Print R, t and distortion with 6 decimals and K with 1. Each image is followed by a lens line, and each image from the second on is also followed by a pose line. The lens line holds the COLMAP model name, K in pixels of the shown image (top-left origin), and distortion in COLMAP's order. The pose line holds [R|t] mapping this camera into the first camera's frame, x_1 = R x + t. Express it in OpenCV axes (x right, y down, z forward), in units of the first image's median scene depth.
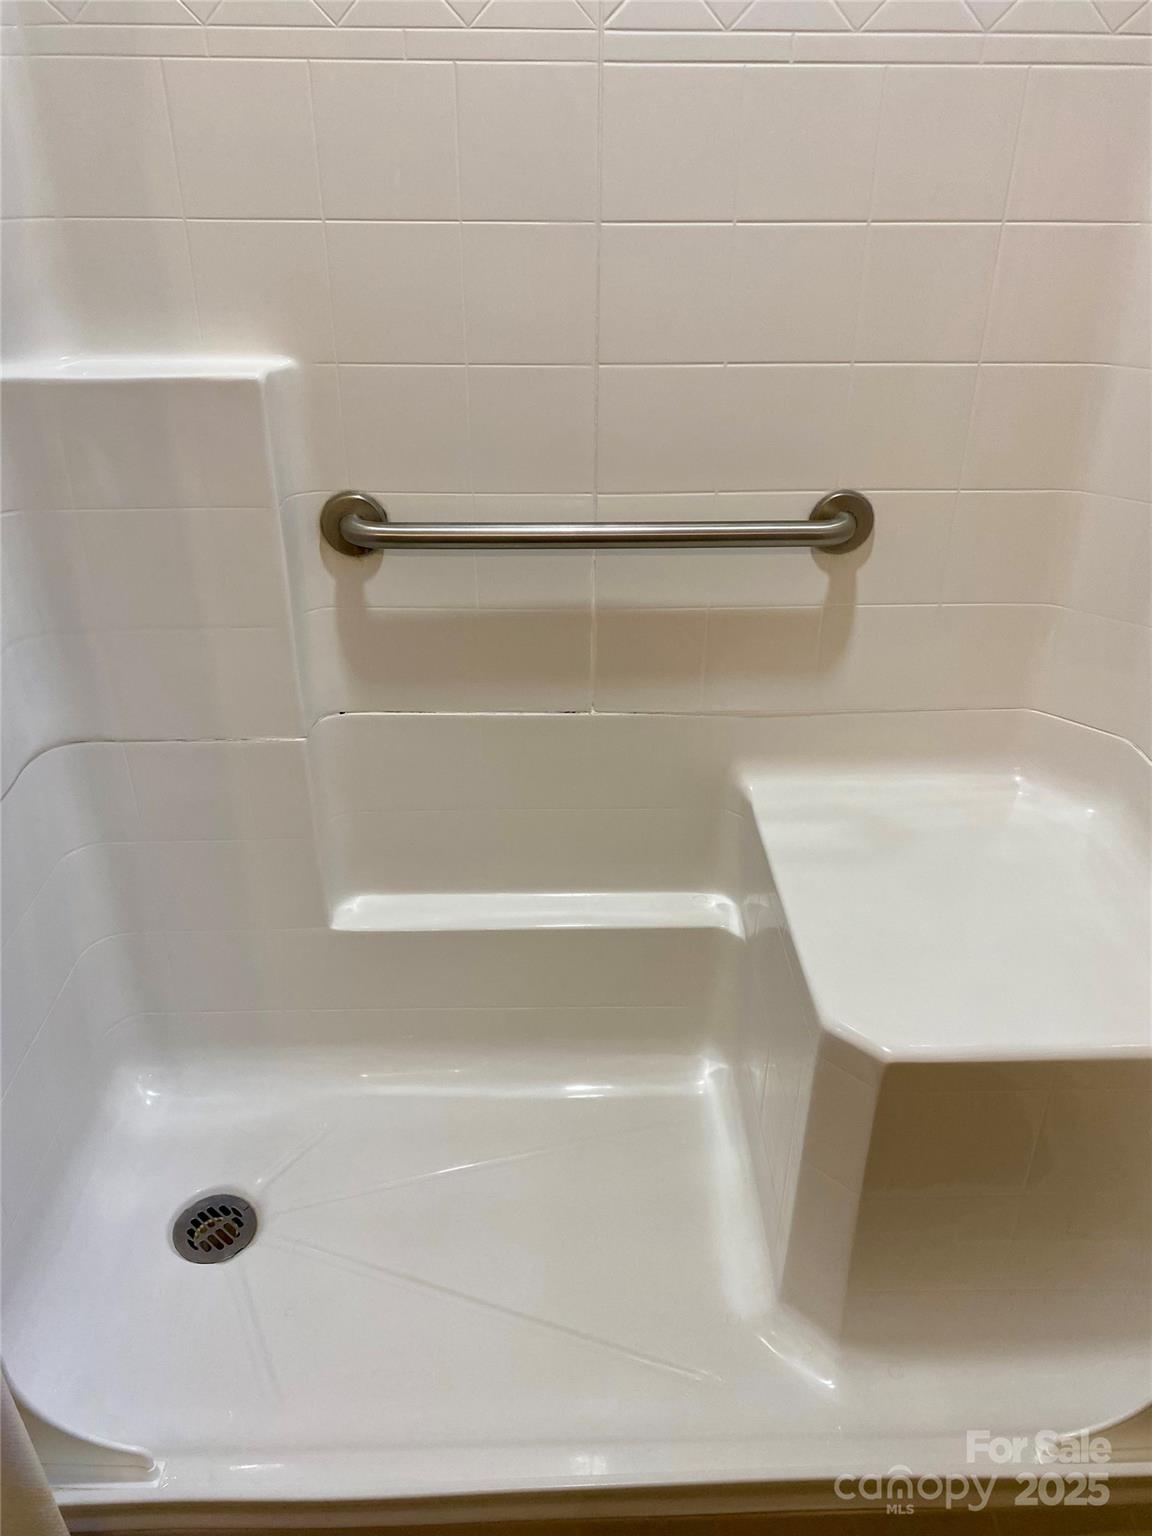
lens RADIAL K [[1170.1, 0, 591.6], [0, 1170.1, 769.5], [0, 0, 1]] dist [0.032549, -0.036490]
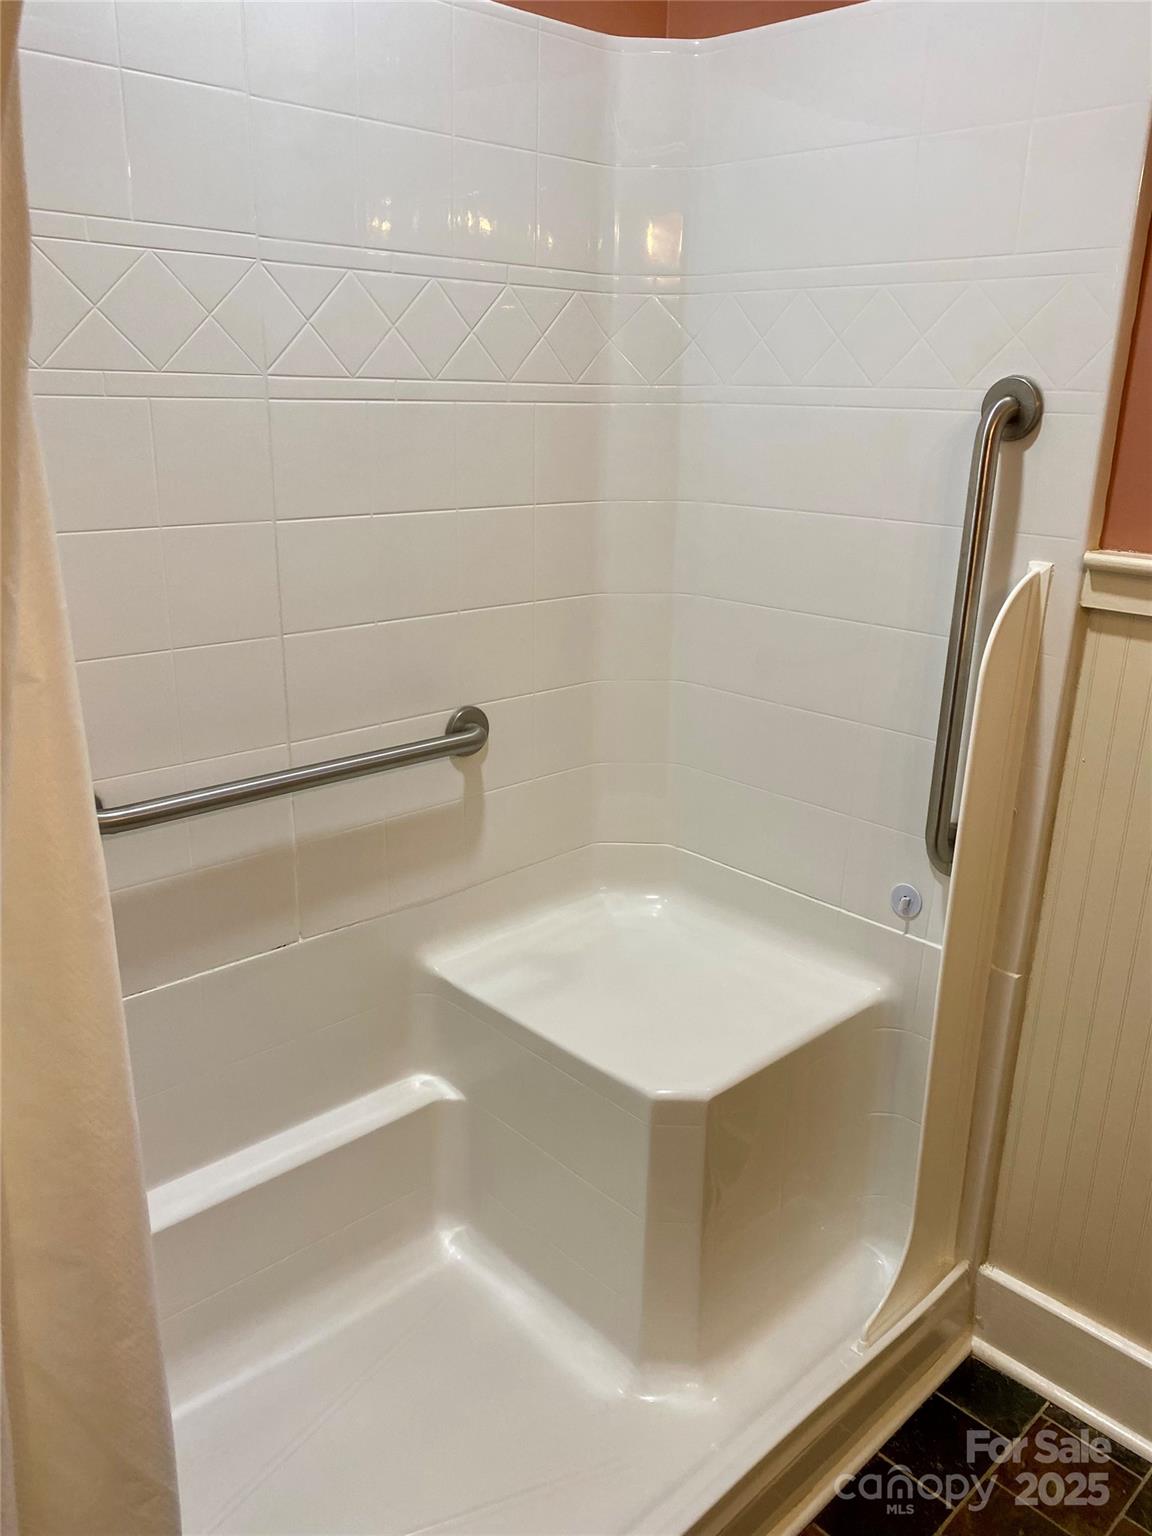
lens RADIAL K [[1170.1, 0, 577.7], [0, 1170.1, 792.4], [0, 0, 1]] dist [0.032549, -0.036490]
pose [[0.748215, -0.206966, 0.630349, -0.492210], [0.324254, 0.942971, -0.075273, -0.015143], [-0.578822, 0.260714, 0.772654, -0.019653]]
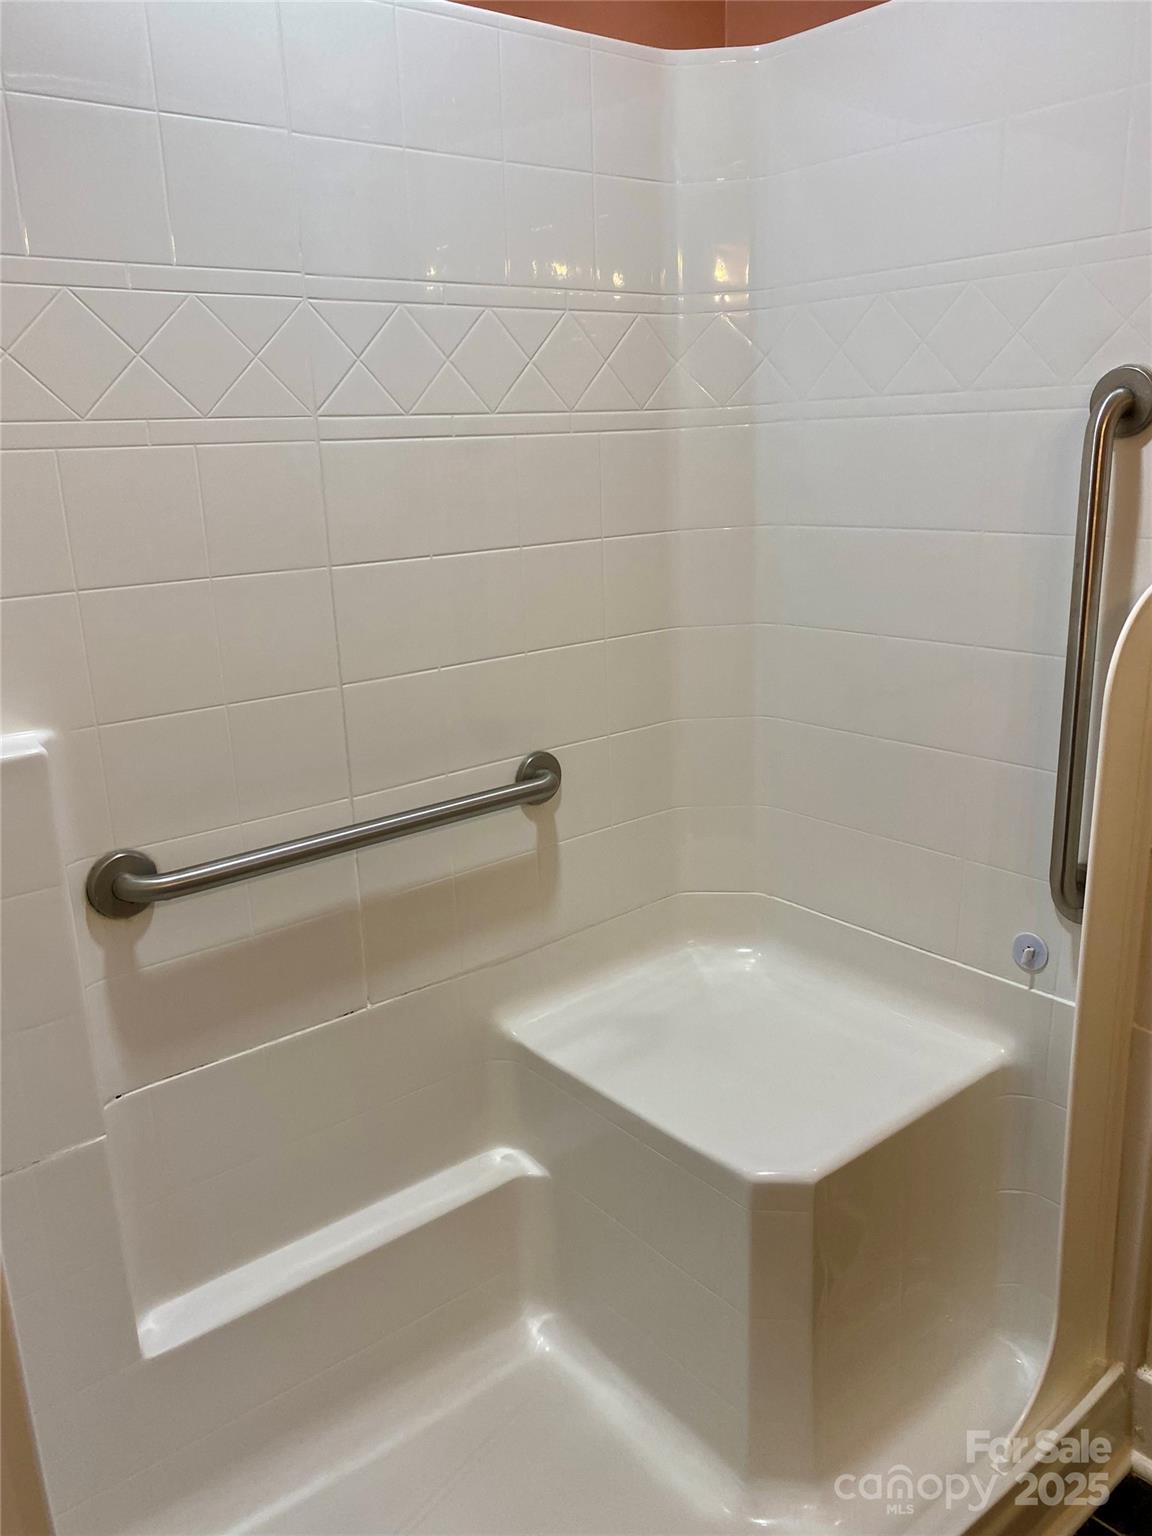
lens RADIAL K [[1170.1, 0, 565.6], [0, 1170.1, 770.0], [0, 0, 1]] dist [0.032549, -0.036490]
pose [[0.794725, -0.198611, 0.573556, -0.433425], [0.343619, 0.926161, -0.155411, -0.024154], [-0.500339, 0.320593, 0.804289, 0.032197]]
